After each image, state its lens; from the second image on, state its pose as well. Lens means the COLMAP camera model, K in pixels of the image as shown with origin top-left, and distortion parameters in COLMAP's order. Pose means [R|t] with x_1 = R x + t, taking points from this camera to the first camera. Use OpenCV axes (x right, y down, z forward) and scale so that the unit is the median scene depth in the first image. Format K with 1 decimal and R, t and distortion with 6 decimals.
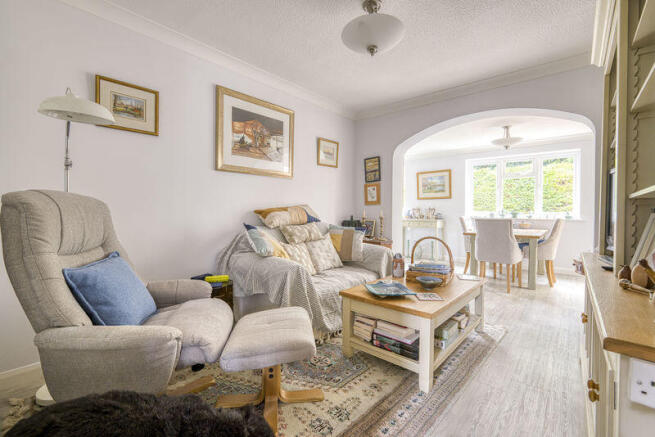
lens RADIAL K [[282.3, 0, 326.7], [0, 282.3, 213.3], [0, 0, 1]] dist [-0.027029, -0.000195]
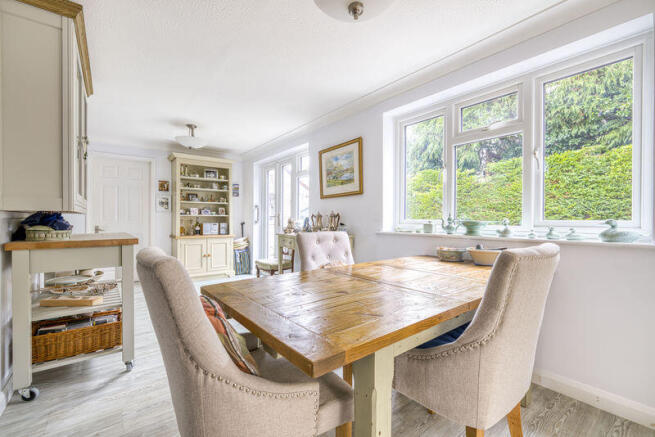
lens RADIAL K [[282.3, 0, 328.4], [0, 282.3, 222.1], [0, 0, 1]] dist [-0.027029, -0.000195]
pose [[0.982768, -0.000536, -0.184843, 0.461731], [0.000741, 0.999999, 0.001039, -0.003212], [0.184842, -0.001158, 0.982768, 0.469980]]
